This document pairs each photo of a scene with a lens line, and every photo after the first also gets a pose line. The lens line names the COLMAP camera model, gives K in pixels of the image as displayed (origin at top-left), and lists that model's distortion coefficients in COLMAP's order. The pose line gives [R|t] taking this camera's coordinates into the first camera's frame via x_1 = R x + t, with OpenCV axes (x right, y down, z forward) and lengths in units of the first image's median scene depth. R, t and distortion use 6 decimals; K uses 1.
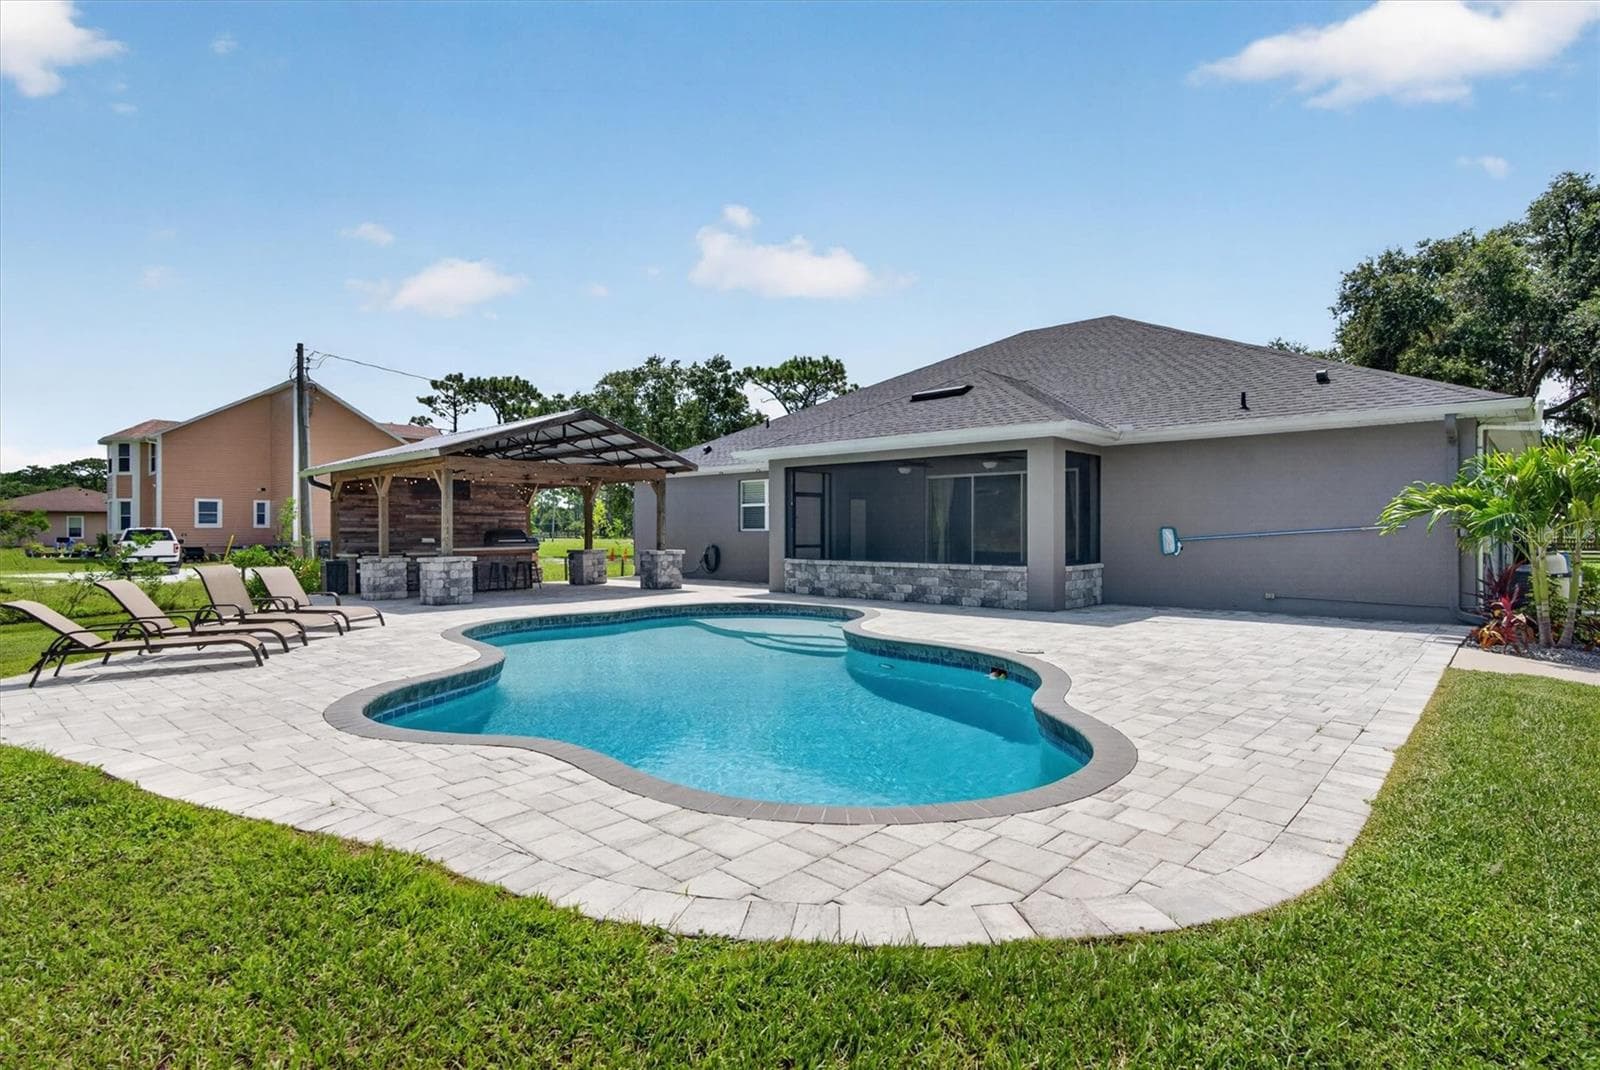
lens RADIAL K [[820.6, 0, 791.2], [0, 820.6, 526.9], [0, 0, 1]] dist [-0.000998, -0.000035]
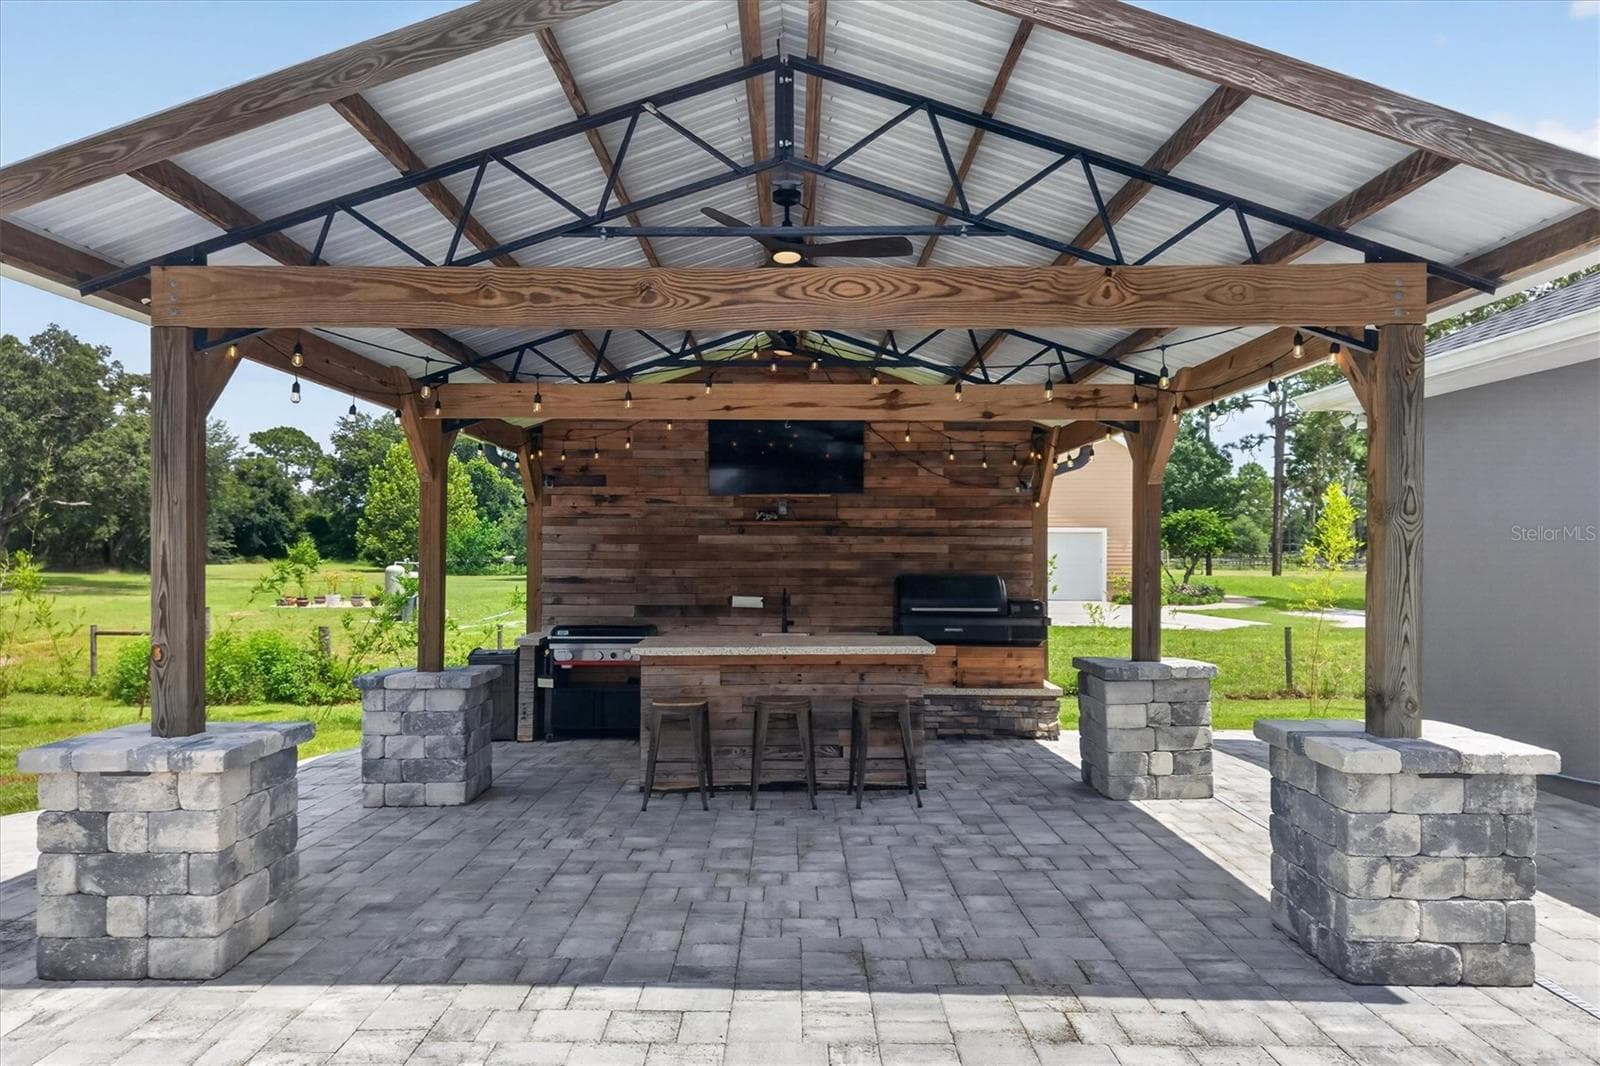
lens RADIAL K [[1074.4, 0, 784.3], [0, 1074.4, 542.6], [0, 0, 1]] dist [0.027725, -0.026911]
pose [[0.684413, 0.000858, -0.729094, -0.084425], [-0.001818, 0.999998, -0.000529, -0.012547], [0.729092, 0.001687, 0.684413, 0.785242]]
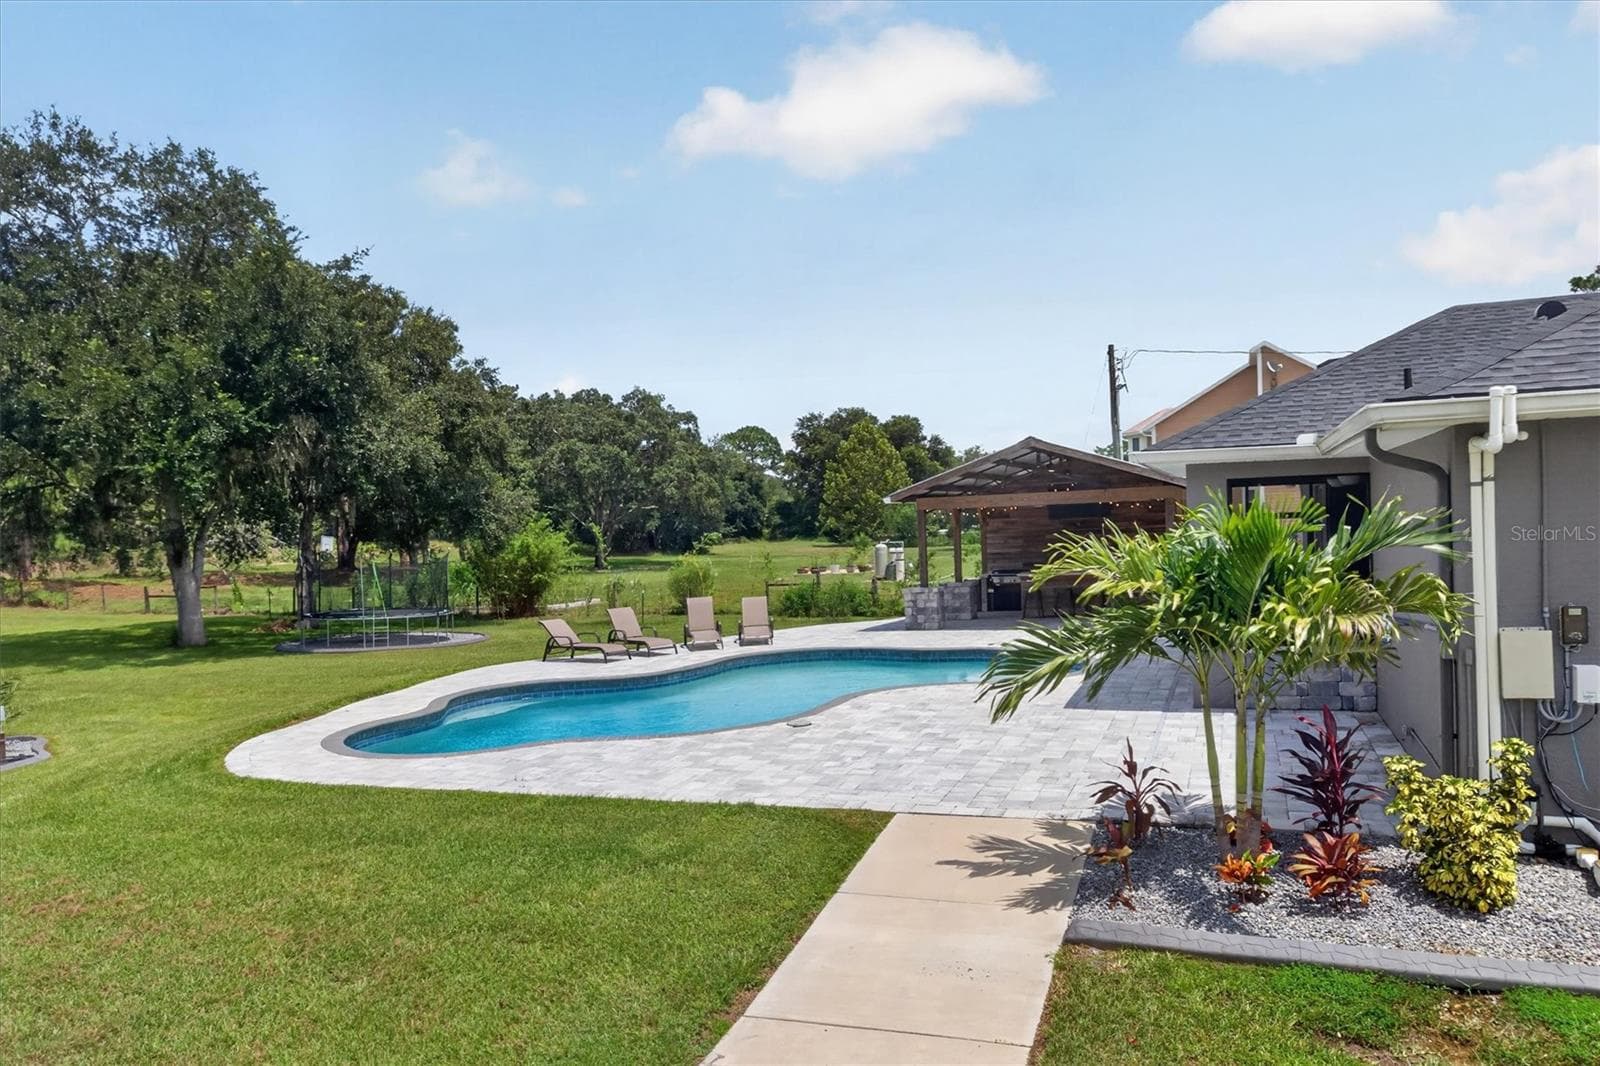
lens RADIAL K [[1126.0, 0, 790.9], [0, 1126.0, 538.6], [0, 0, 1]] dist [0.000571, -0.010325]
pose [[0.370761, 0.001304, -0.928728, 0.810322], [0.044895, 0.998805, 0.019325, -0.058873], [0.927643, -0.048860, 0.370259, 0.221781]]
